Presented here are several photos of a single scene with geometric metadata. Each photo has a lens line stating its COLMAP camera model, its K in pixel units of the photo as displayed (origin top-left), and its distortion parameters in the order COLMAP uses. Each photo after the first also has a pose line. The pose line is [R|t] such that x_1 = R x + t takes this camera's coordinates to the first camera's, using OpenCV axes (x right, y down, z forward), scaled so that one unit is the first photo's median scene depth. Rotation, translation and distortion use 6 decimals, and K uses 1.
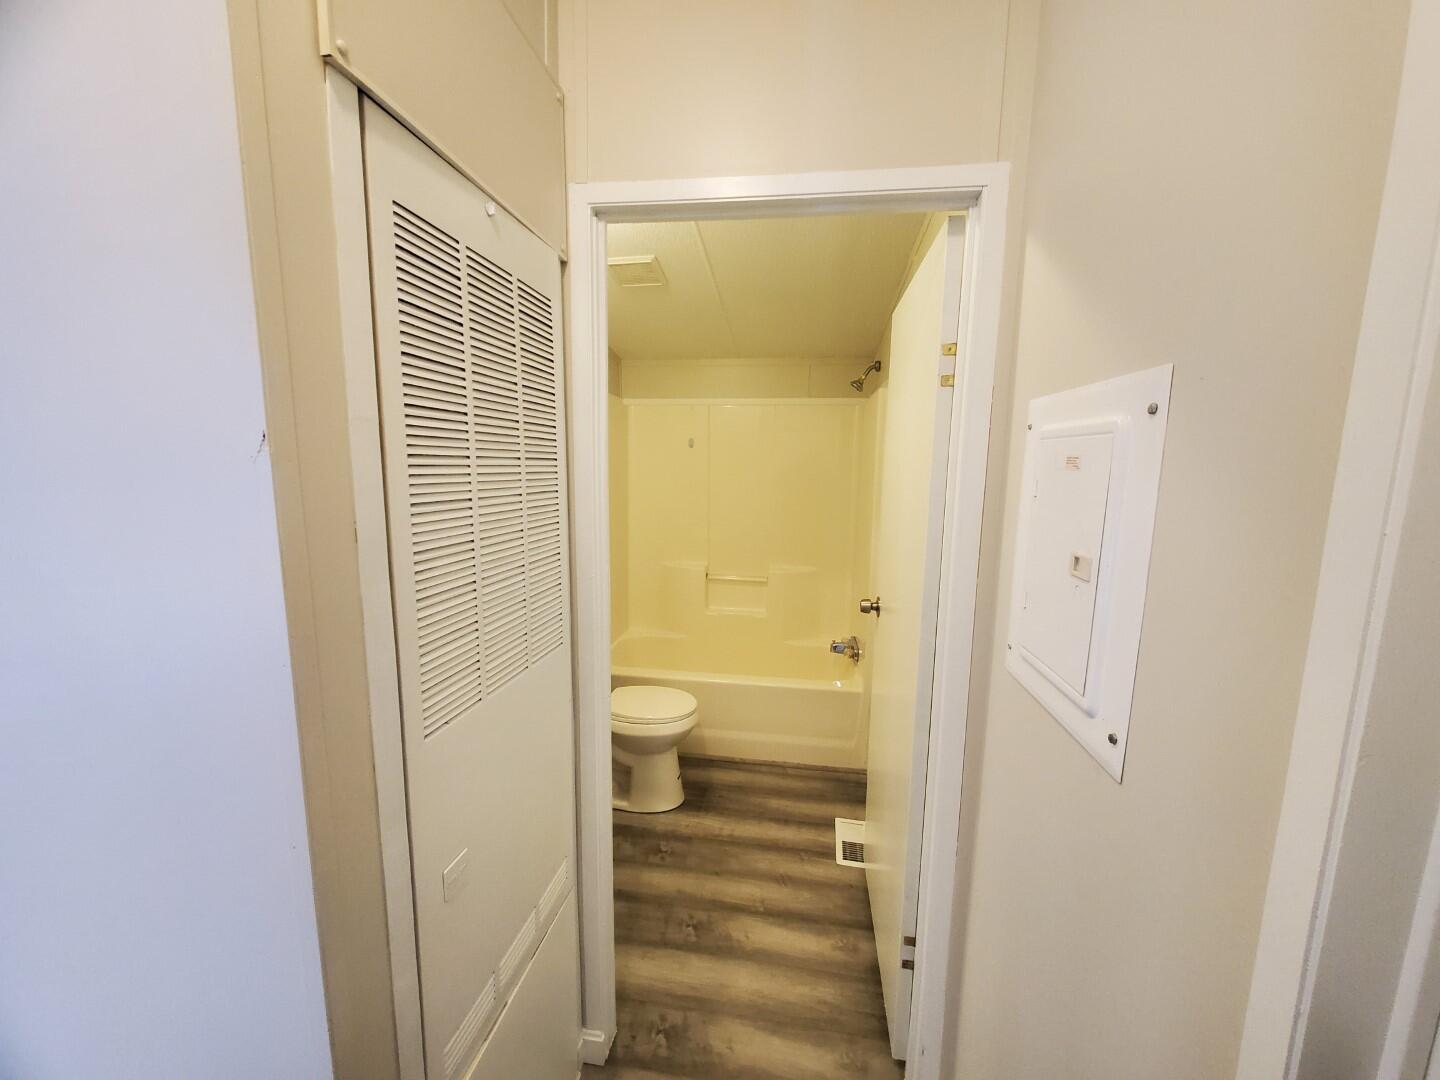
lens RADIAL K [[570.5, 0, 721.4], [0, 570.5, 542.2], [0, 0, 1]] dist [-0.002015, 0.000055]
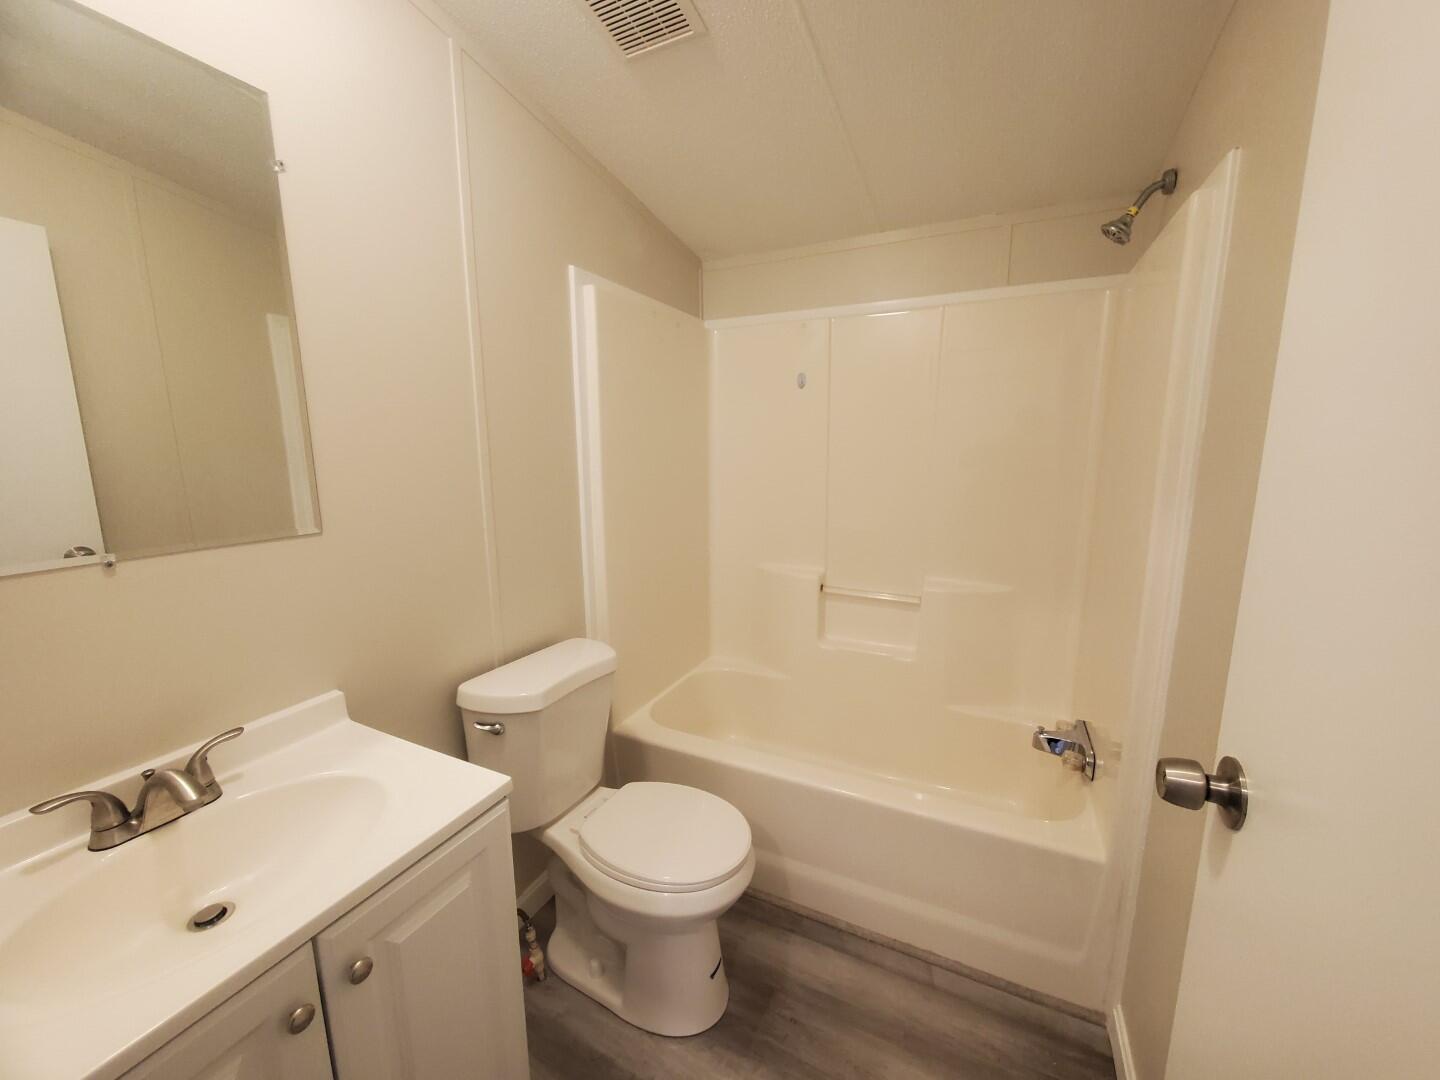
lens RADIAL K [[570.5, 0, 716.4], [0, 570.5, 547.2], [0, 0, 1]] dist [-0.002015, 0.000055]
pose [[0.951000, 0.031680, -0.307562, 0.067989], [-0.019839, 0.998939, 0.041549, -0.014112], [0.308552, -0.033412, 0.950620, 0.411266]]
